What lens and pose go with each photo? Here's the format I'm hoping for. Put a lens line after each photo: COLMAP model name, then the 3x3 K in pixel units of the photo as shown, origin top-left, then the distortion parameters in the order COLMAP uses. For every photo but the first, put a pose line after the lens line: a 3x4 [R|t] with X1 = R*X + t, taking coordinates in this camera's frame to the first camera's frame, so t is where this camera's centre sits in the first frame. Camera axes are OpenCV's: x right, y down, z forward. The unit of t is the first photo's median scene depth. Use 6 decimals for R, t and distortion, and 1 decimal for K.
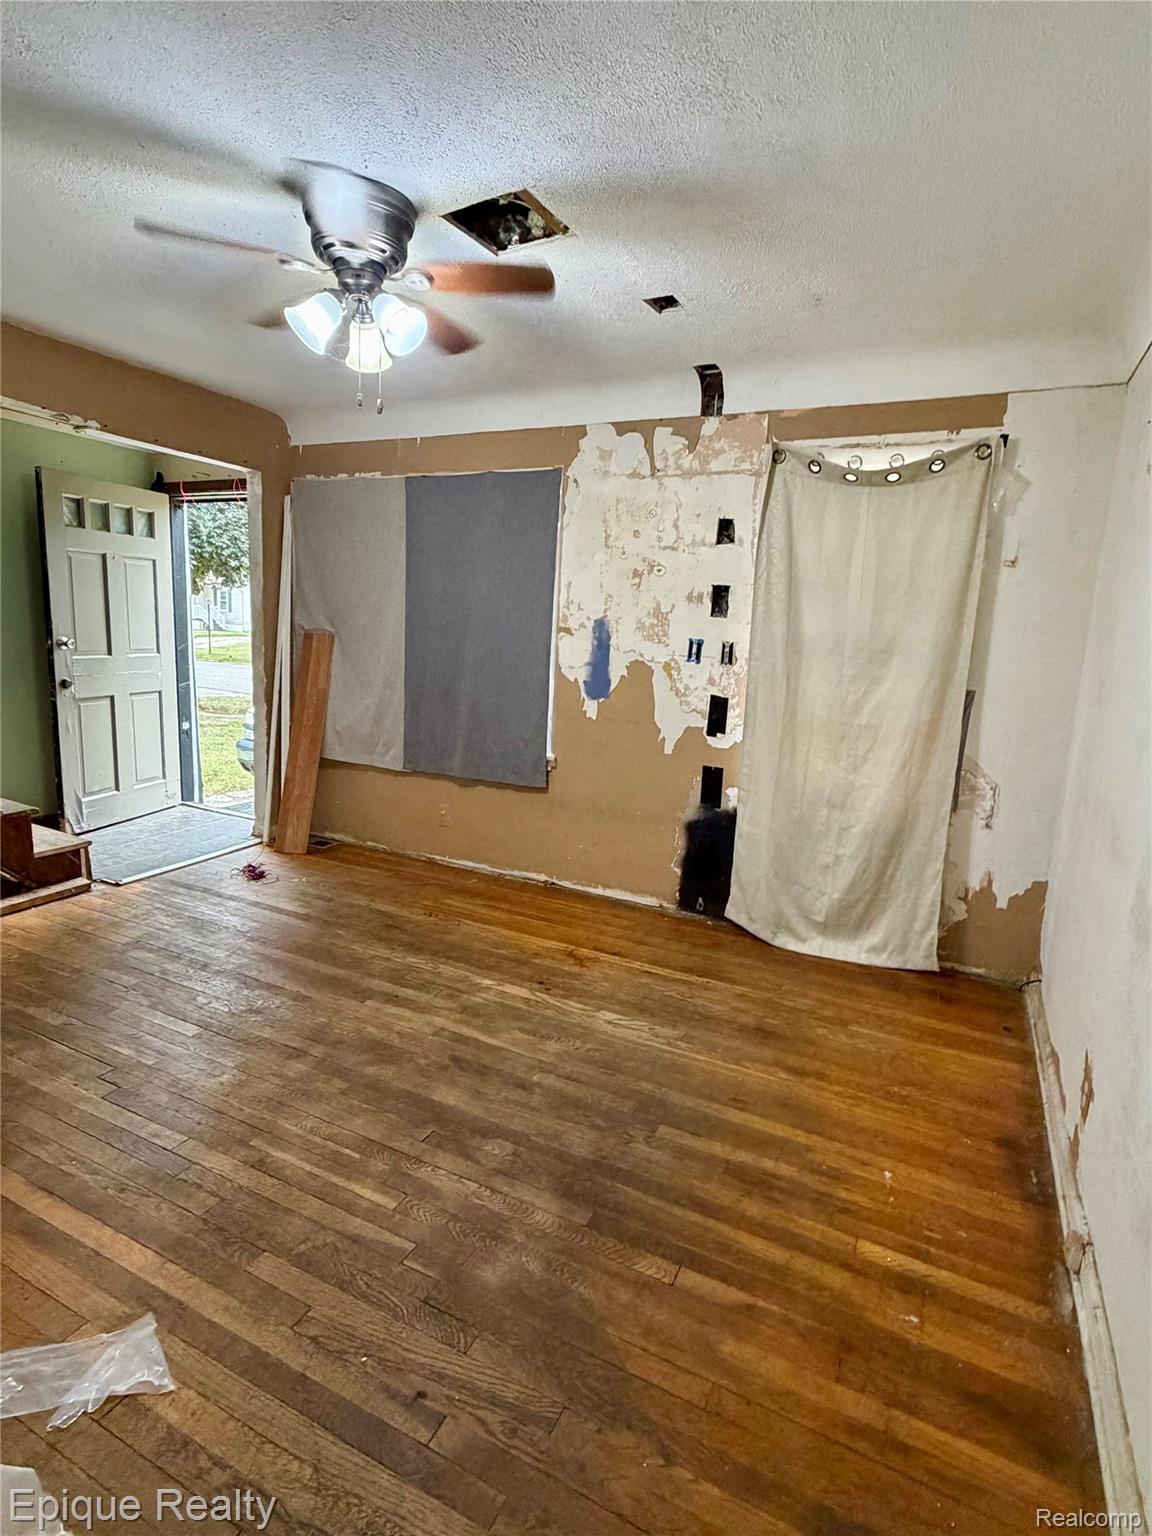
lens RADIAL K [[792.4, 0, 578.2], [0, 792.4, 766.7], [0, 0, 1]] dist [0.006287, 0.000402]
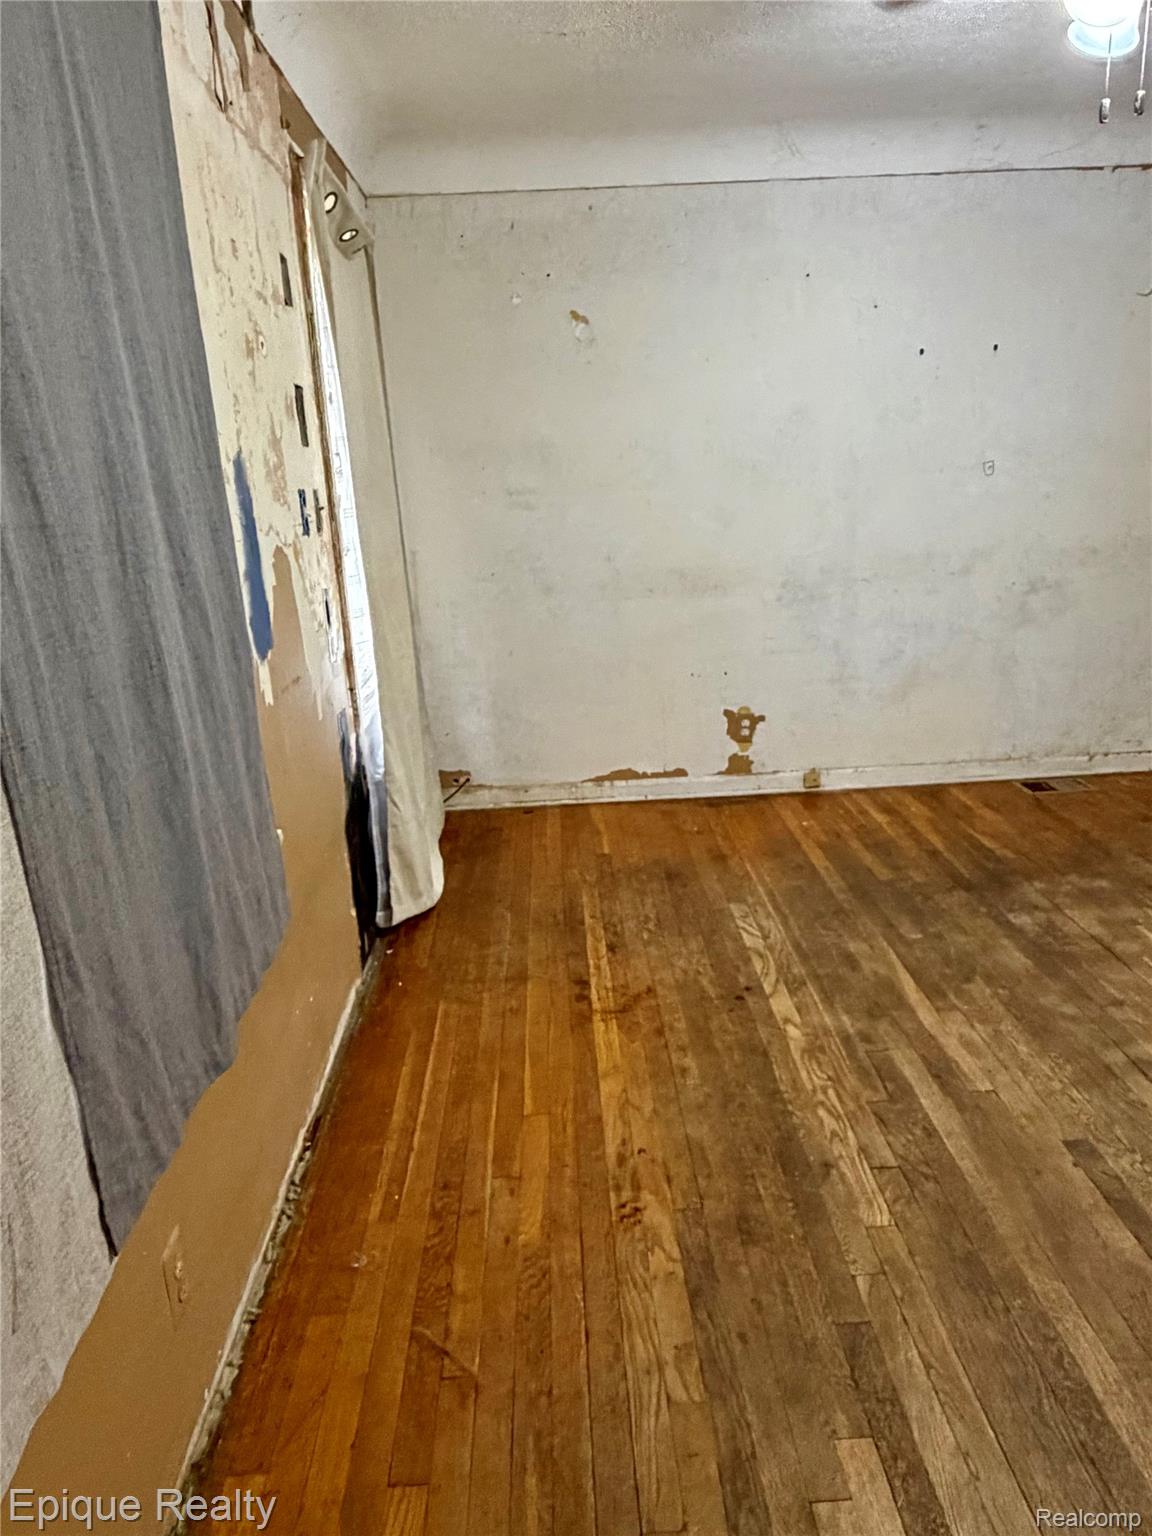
lens RADIAL K [[1040.0, 0, 579.9], [0, 1040.0, 771.7], [0, 0, 1]] dist [-0.011856, -0.002040]
pose [[-0.474975, -0.268375, 0.838077, -0.758832], [0.185635, 0.900374, 0.393531, -0.307912], [-0.860197, 0.342494, -0.377835, 1.568446]]
